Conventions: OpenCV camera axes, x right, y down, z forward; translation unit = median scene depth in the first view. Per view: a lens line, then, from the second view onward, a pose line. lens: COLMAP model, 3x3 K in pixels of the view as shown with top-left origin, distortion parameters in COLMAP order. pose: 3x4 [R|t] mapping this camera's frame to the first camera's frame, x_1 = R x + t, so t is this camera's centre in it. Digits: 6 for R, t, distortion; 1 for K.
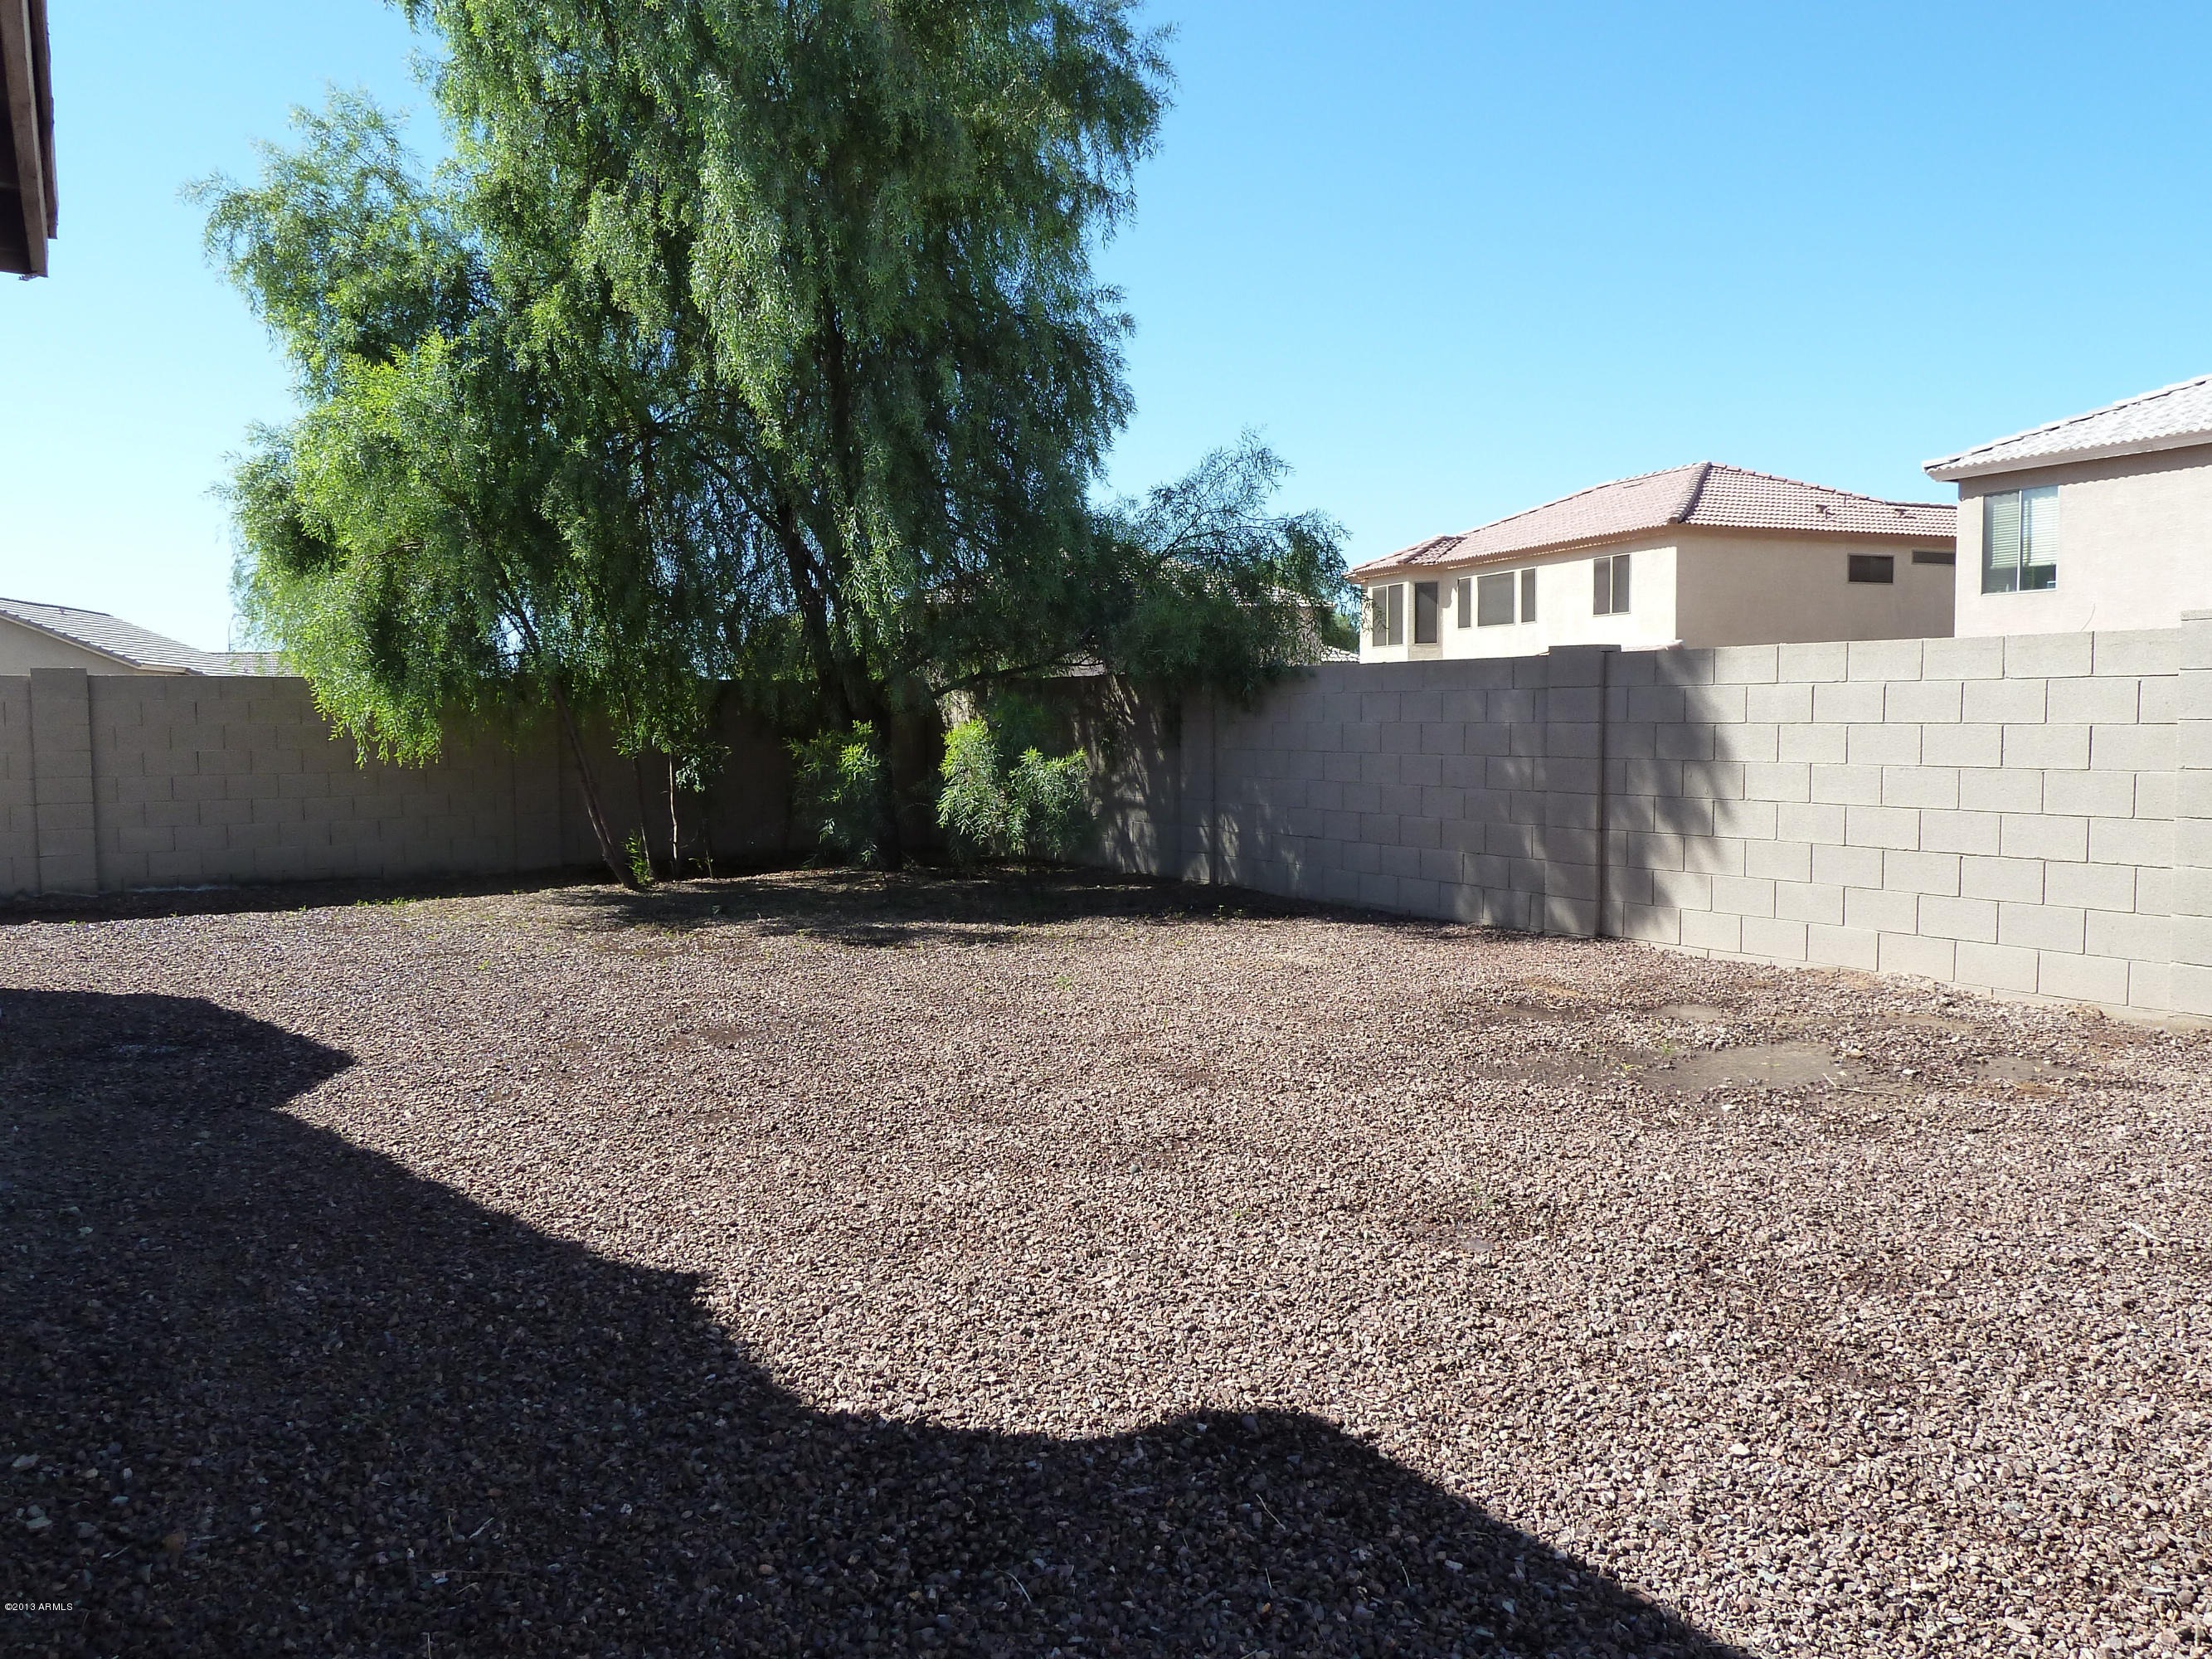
lens RADIAL K [[1660.4, 0, 1116.1], [0, 1660.4, 824.6], [0, 0, 1]] dist [-0.032608, 0.000405]
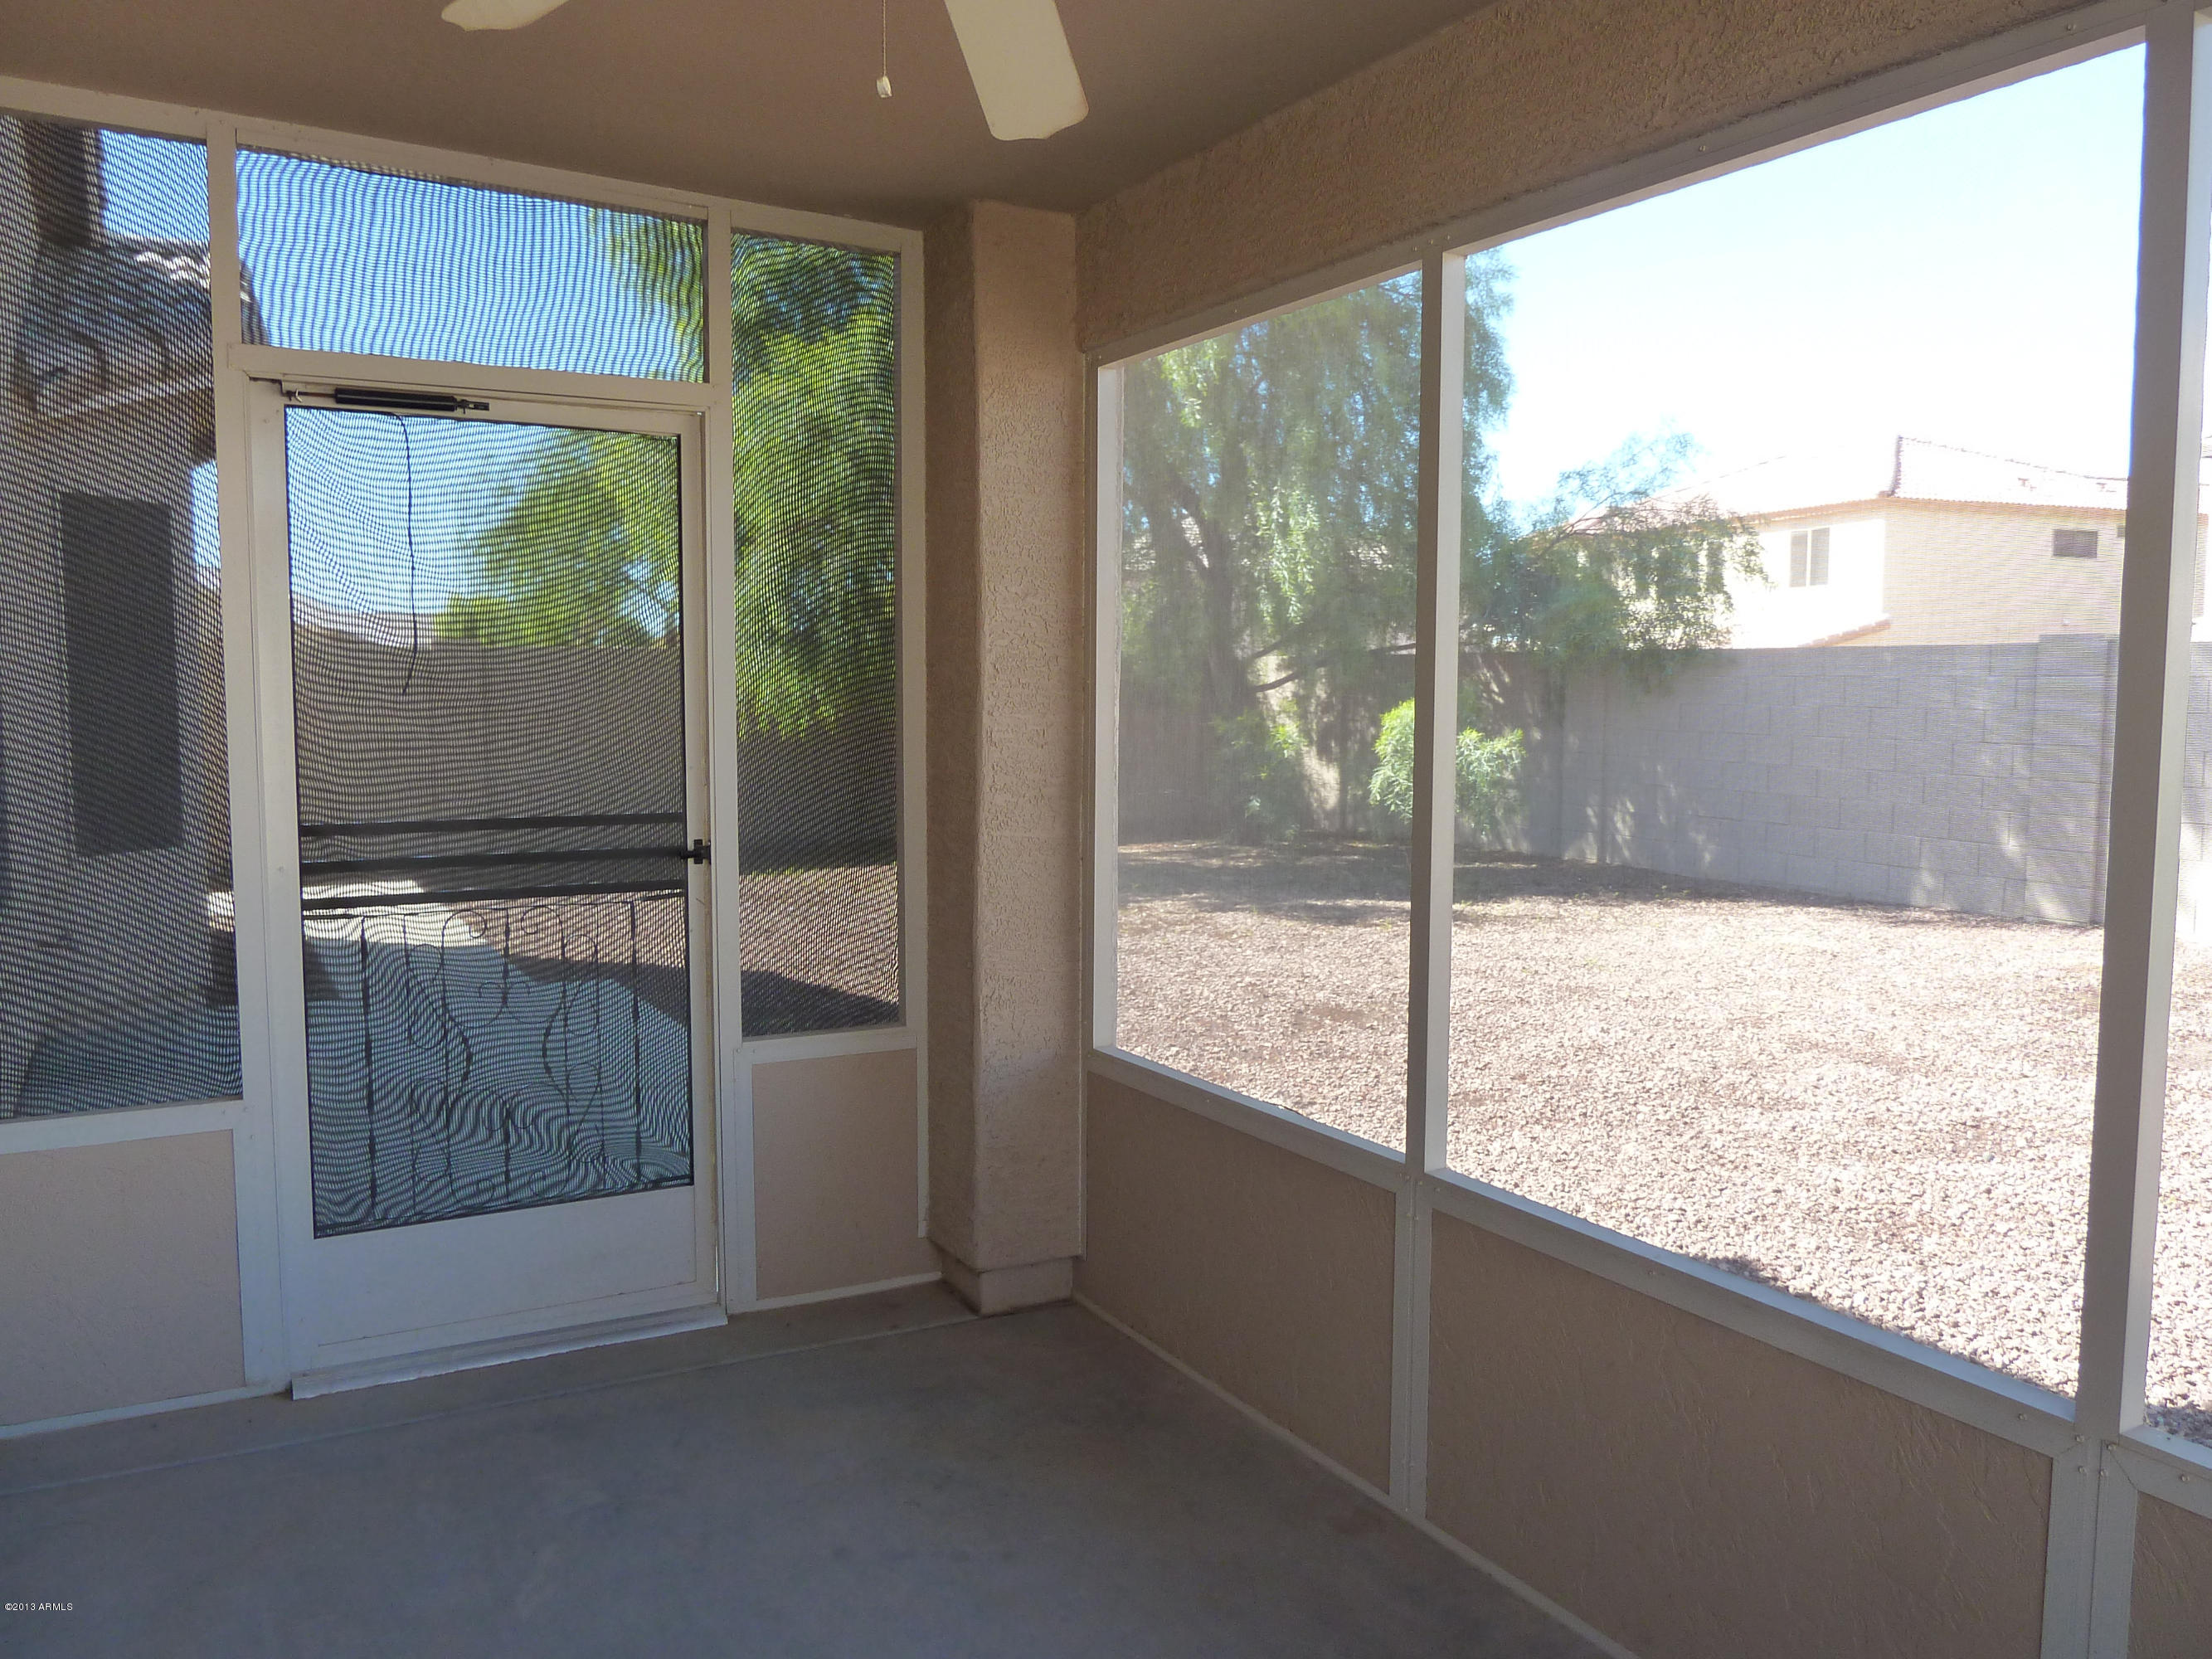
lens RADIAL K [[1660.4, 0, 1116.1], [0, 1660.4, 824.6], [0, 0, 1]] dist [-0.032608, 0.000405]
pose [[0.999195, 0.011430, -0.038462, -0.197850], [-0.010602, 0.999709, 0.021660, -0.006396], [0.038698, -0.021234, 0.999025, -0.015316]]
